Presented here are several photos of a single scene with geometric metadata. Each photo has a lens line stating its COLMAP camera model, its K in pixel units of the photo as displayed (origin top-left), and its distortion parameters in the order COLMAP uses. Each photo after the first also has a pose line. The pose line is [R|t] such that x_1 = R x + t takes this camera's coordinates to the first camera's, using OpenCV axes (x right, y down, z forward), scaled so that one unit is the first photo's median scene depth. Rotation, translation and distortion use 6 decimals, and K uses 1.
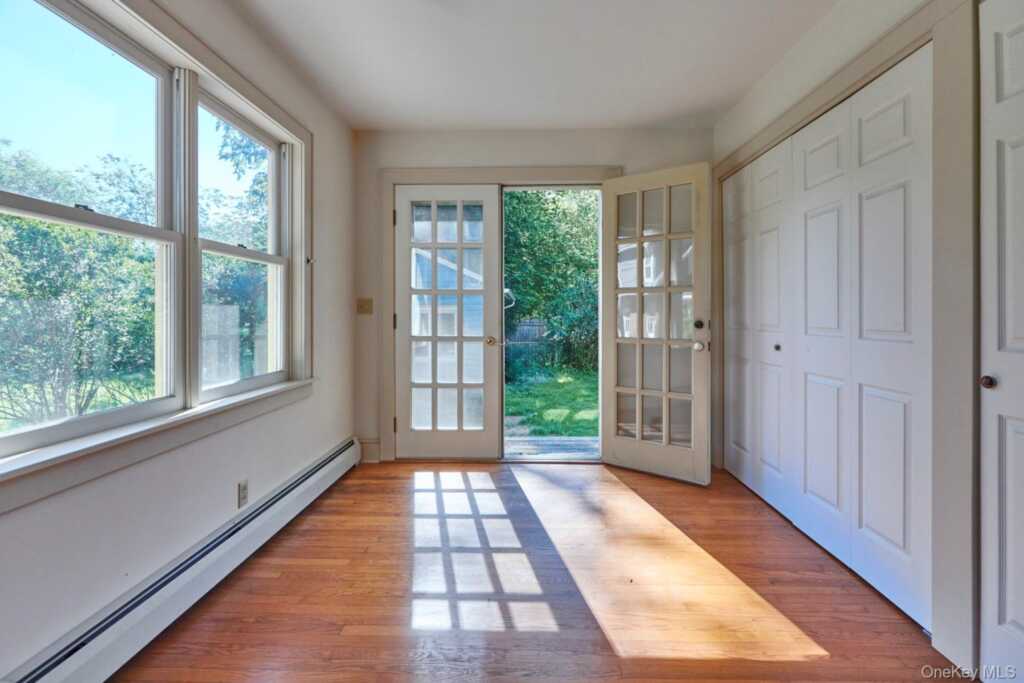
lens RADIAL K [[494.8, 0, 514.7], [0, 494.8, 318.5], [0, 0, 1]] dist [0.002402, 0.000128]
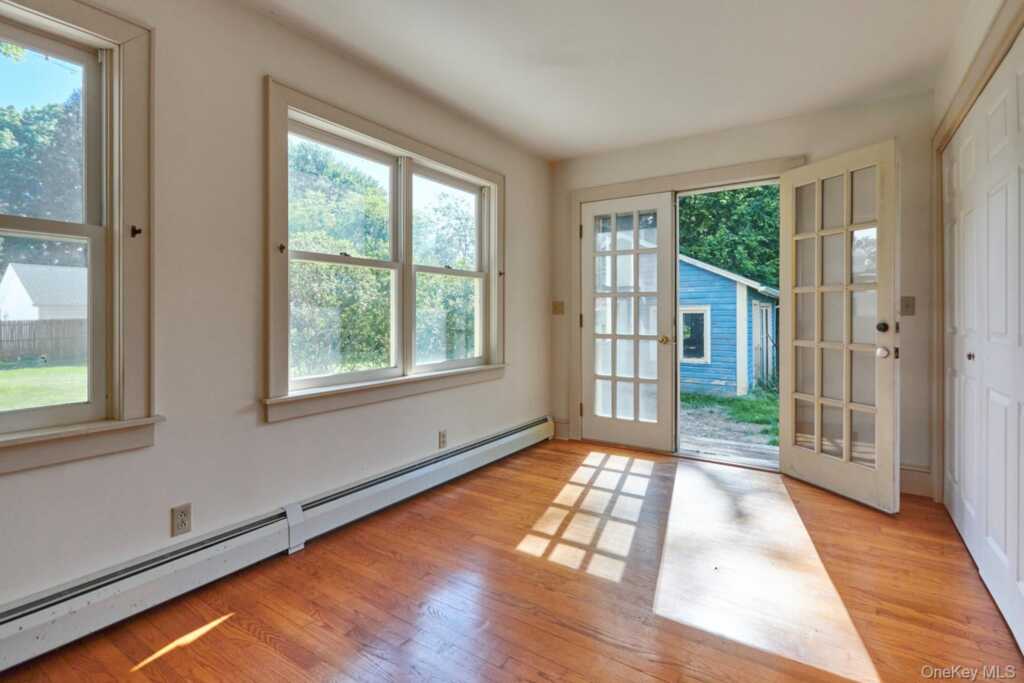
lens RADIAL K [[494.8, 0, 514.7], [0, 494.8, 318.5], [0, 0, 1]] dist [0.002402, 0.000128]
pose [[0.846485, 0.005674, -0.532383, 0.275509], [-0.005080, 0.999984, 0.002581, -0.001899], [0.532389, 0.000520, 0.846500, -0.076350]]
